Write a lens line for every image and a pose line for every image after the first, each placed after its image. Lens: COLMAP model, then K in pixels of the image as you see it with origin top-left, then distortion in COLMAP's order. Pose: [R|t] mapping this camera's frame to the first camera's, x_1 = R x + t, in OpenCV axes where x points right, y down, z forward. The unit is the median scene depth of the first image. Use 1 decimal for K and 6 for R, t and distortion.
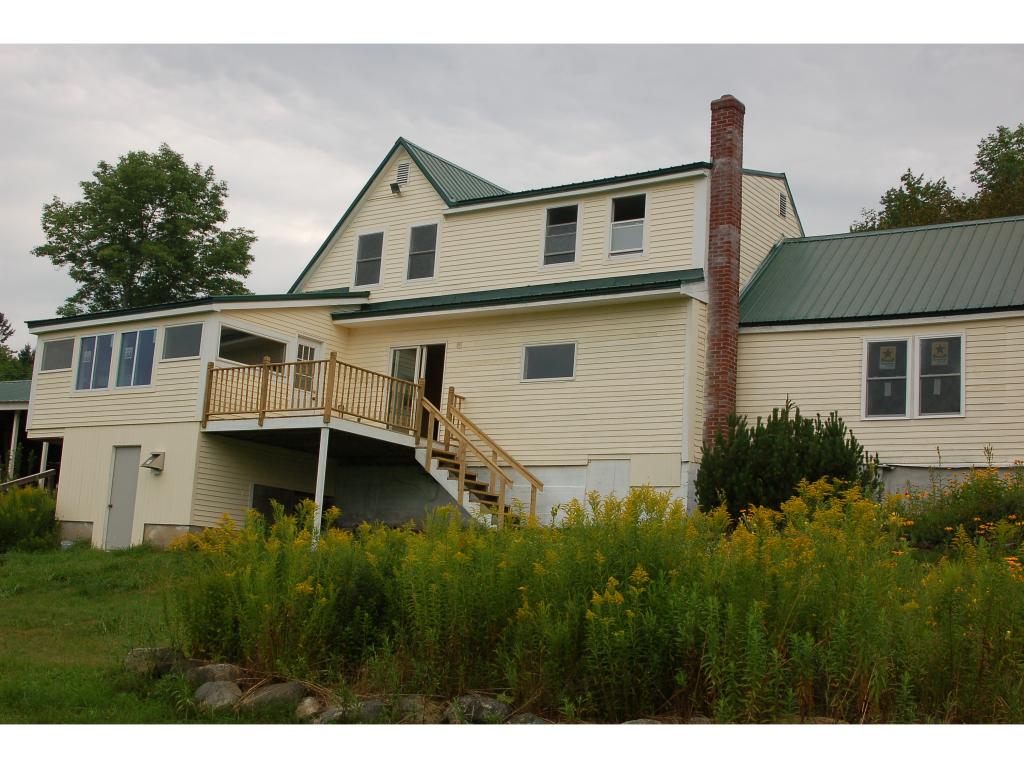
lens RADIAL K [[1262.1, 0, 510.8], [0, 1262.1, 382.2], [0, 0, 1]] dist [-0.129375, 0.000000]
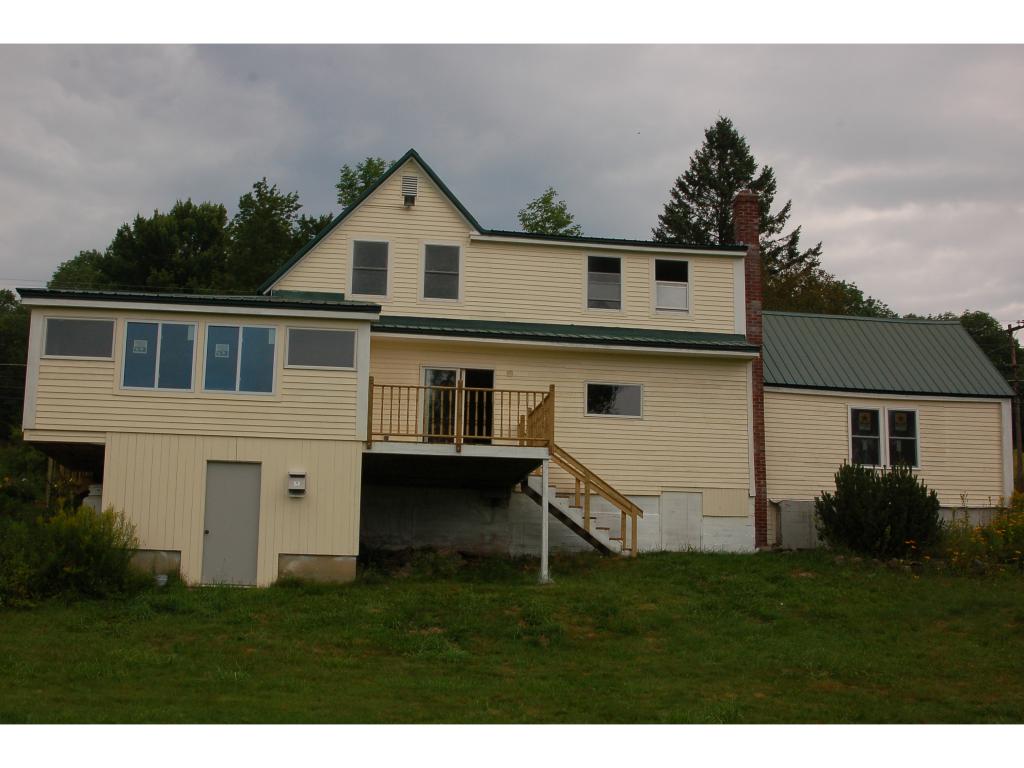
lens RADIAL K [[1262.1, 0, 509.8], [0, 1262.1, 384.1], [0, 0, 1]] dist [-0.129375, 0.000000]
pose [[0.725685, 0.073548, 0.684085, -0.767751], [-0.088146, 0.996015, -0.013578, -0.006736], [-0.682358, -0.050446, 0.729276, 0.250992]]
